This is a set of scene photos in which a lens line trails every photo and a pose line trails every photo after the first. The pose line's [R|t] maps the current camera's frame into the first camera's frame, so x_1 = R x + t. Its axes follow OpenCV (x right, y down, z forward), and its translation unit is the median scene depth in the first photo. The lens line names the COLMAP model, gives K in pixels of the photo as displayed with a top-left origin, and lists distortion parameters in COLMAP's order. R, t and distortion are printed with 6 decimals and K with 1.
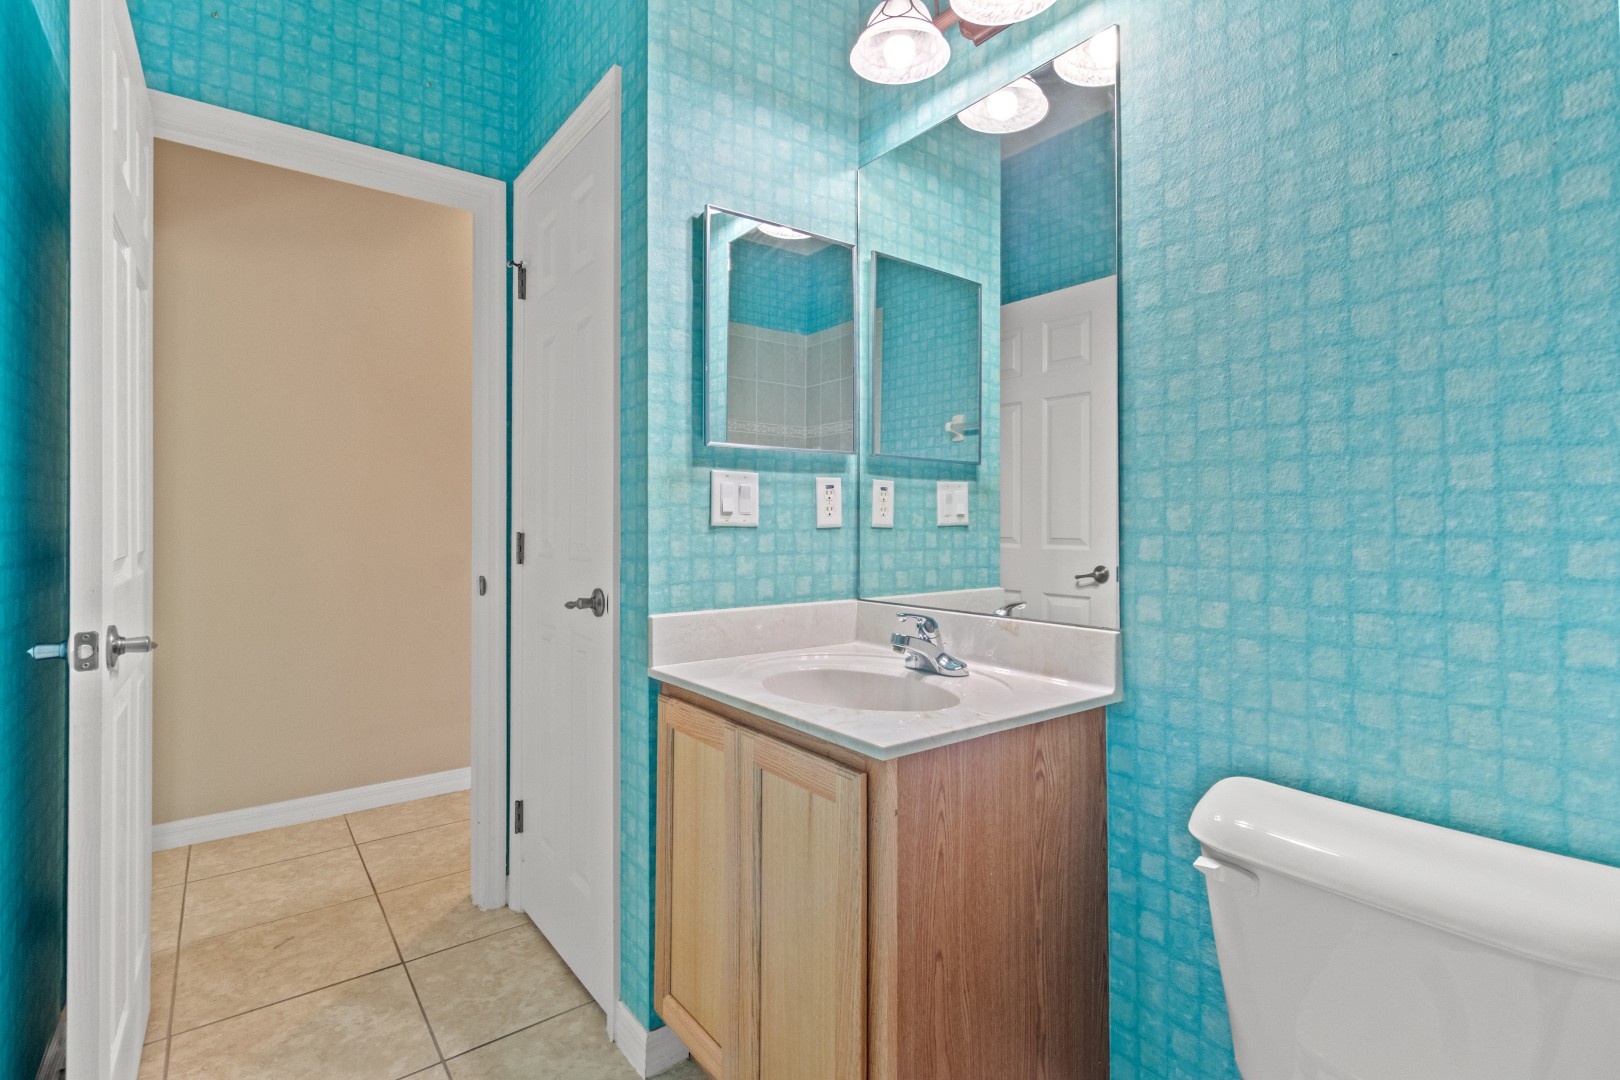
lens RADIAL K [[759.3, 0, 819.0], [0, 759.3, 526.0], [0, 0, 1]] dist [0.002002, 0.000697]
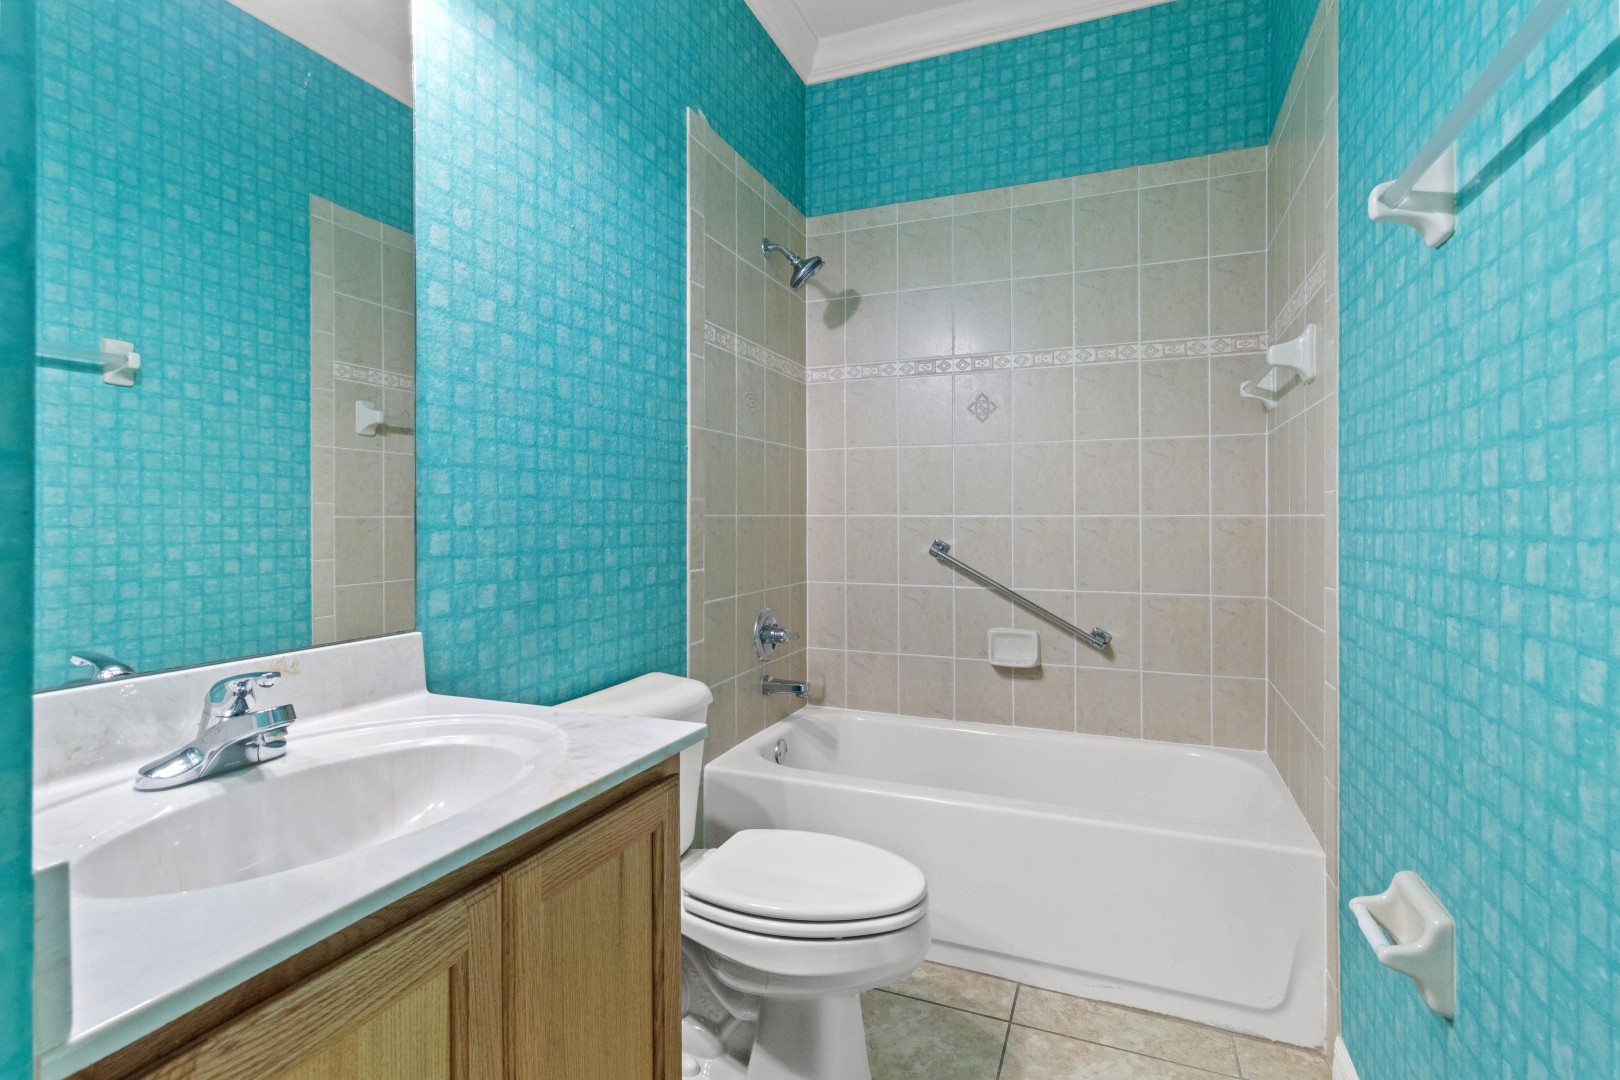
lens RADIAL K [[759.3, 0, 818.2], [0, 759.3, 530.7], [0, 0, 1]] dist [0.002002, 0.000697]
pose [[-0.498717, -0.011723, 0.866686, -0.761929], [0.008663, 0.999791, 0.018509, -0.001898], [-0.866722, 0.016739, -0.498511, 1.149321]]
